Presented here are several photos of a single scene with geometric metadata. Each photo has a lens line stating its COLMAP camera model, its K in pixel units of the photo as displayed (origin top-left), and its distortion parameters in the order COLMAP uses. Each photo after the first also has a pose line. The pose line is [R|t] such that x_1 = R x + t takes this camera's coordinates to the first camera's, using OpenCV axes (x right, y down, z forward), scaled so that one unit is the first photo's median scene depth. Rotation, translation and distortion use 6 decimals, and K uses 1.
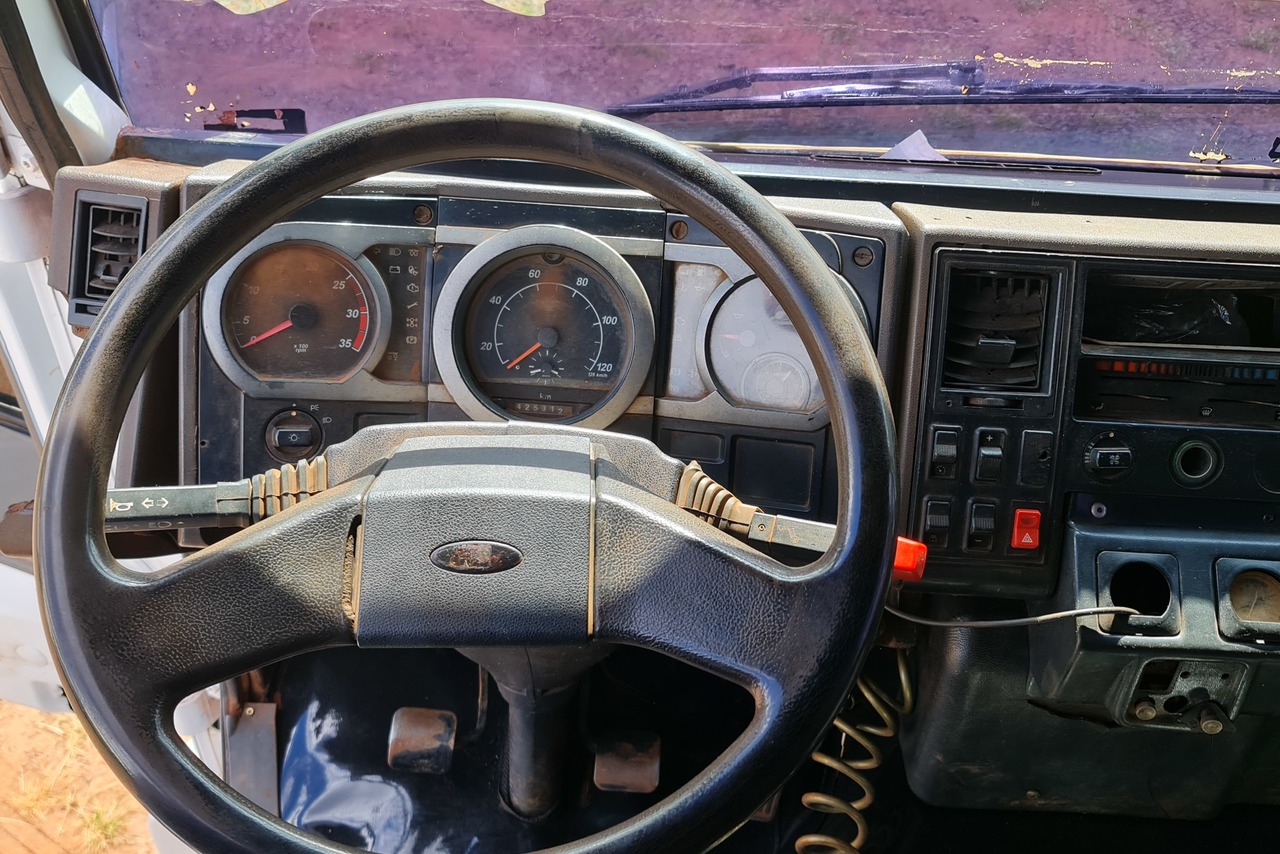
lens RADIAL K [[1309.7, 0, 643.3], [0, 1309.7, 462.5], [0, 0, 1]] dist [0.050642, 0.019663]
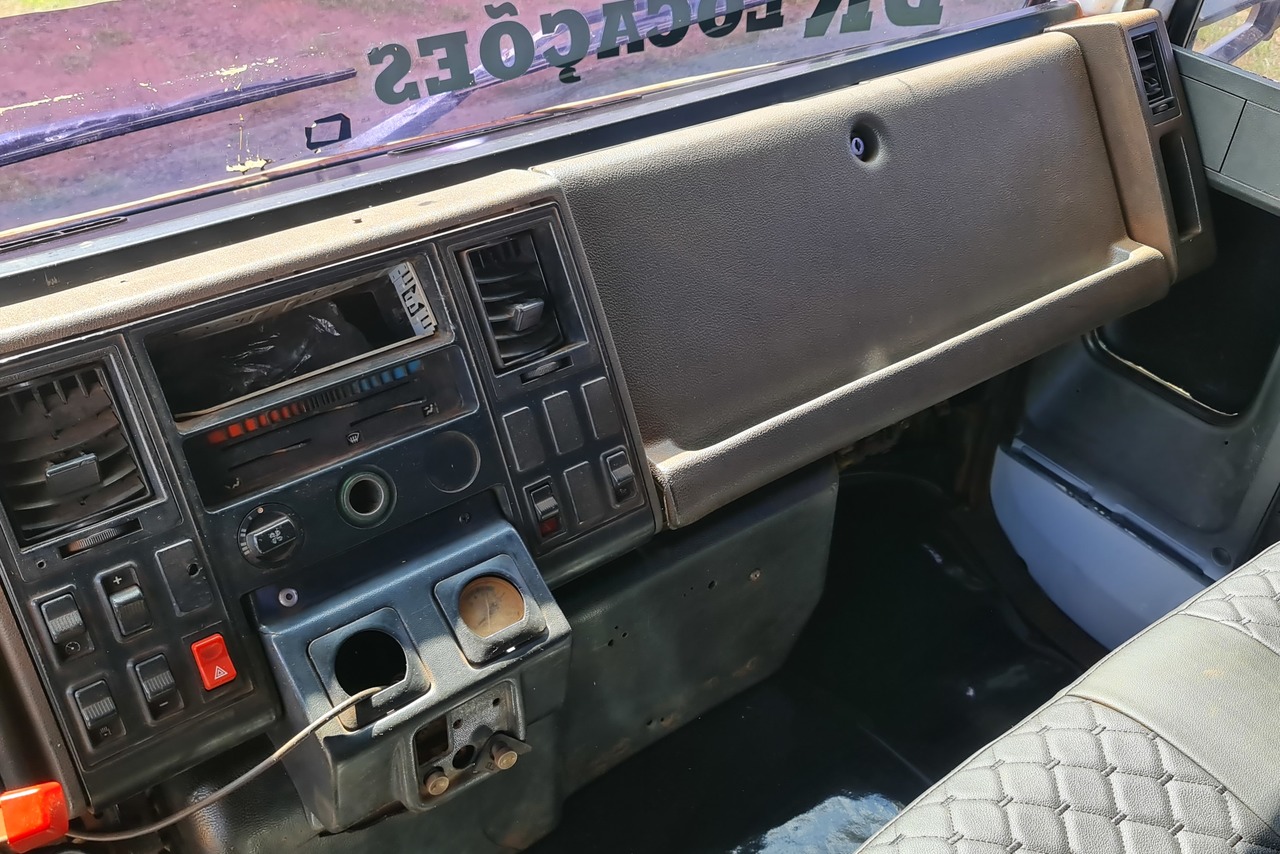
lens RADIAL K [[1336.3, 0, 646.7], [0, 1336.3, 459.8], [0, 0, 1]] dist [0.032470, -0.018193]
pose [[0.772632, -0.395850, 0.496330, 0.137393], [0.412692, 0.907249, 0.081146, -0.018143], [-0.482416, 0.142135, 0.864333, 0.152255]]
